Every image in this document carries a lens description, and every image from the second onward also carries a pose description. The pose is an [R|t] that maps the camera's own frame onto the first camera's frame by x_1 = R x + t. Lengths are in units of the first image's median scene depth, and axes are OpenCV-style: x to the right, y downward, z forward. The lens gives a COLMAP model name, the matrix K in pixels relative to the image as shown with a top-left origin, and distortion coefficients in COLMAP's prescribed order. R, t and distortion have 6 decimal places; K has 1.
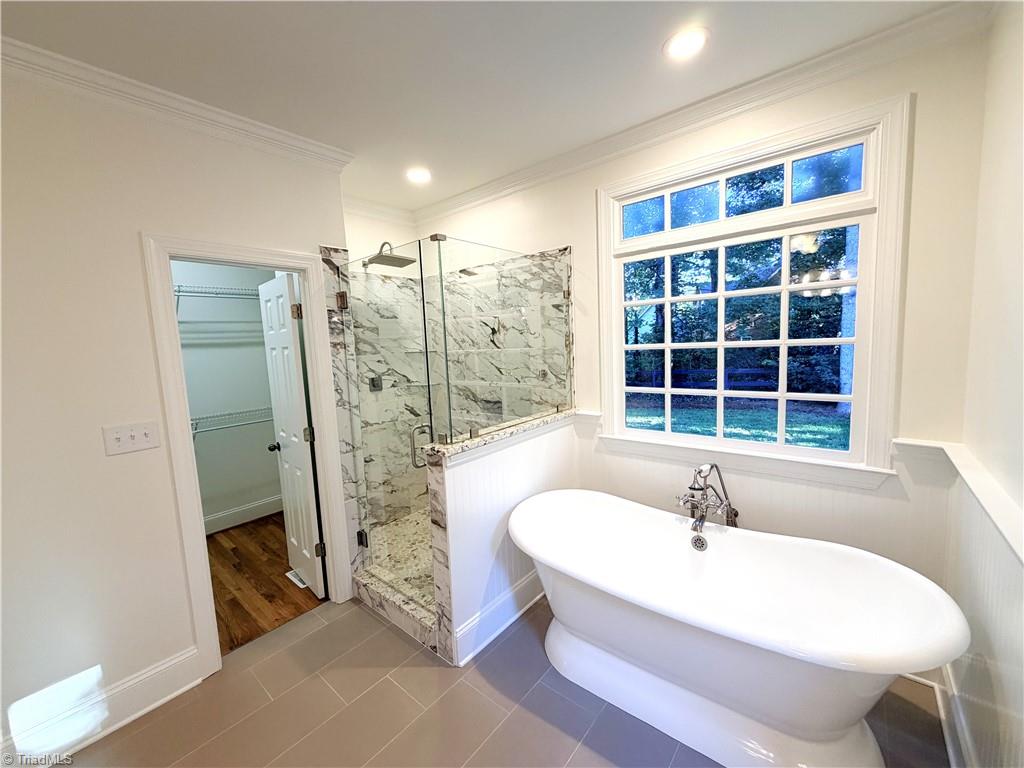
lens RADIAL K [[407.5, 0, 510.3], [0, 407.5, 383.6], [0, 0, 1]] dist [0.001215, -0.000398]
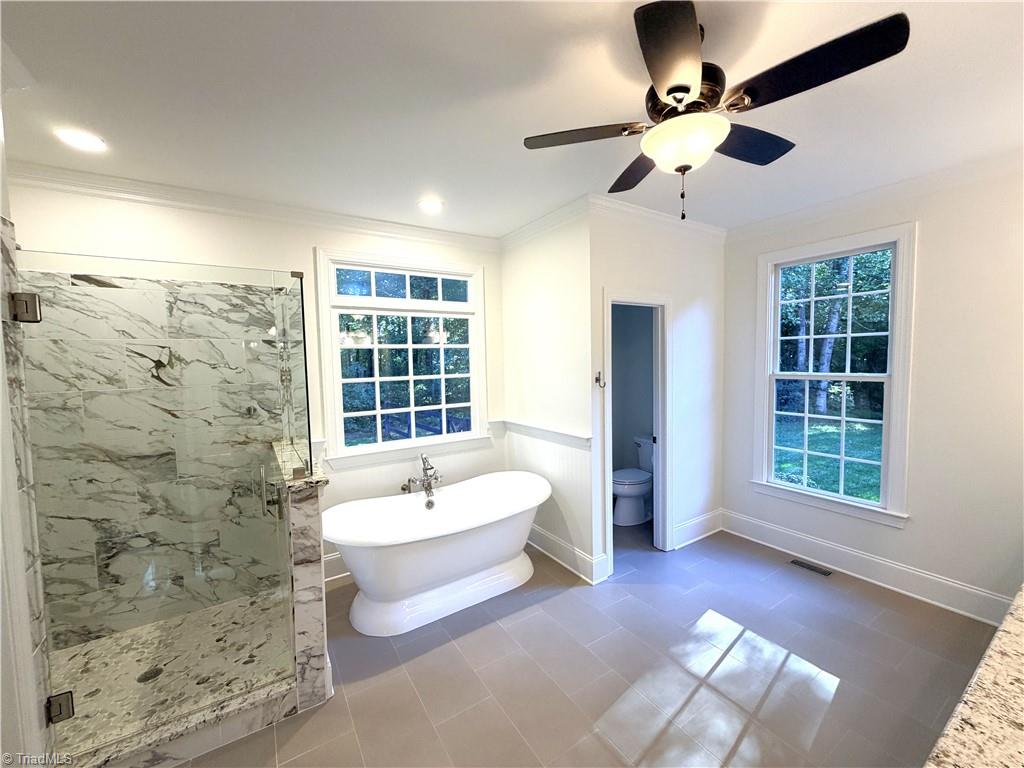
lens RADIAL K [[407.5, 0, 508.9], [0, 407.5, 383.5], [0, 0, 1]] dist [0.001215, -0.000398]
pose [[0.302629, -0.017857, 0.952941, -0.660003], [0.107713, 0.994060, -0.015580, -0.007399], [-0.947002, 0.107359, 0.302755, 0.139178]]
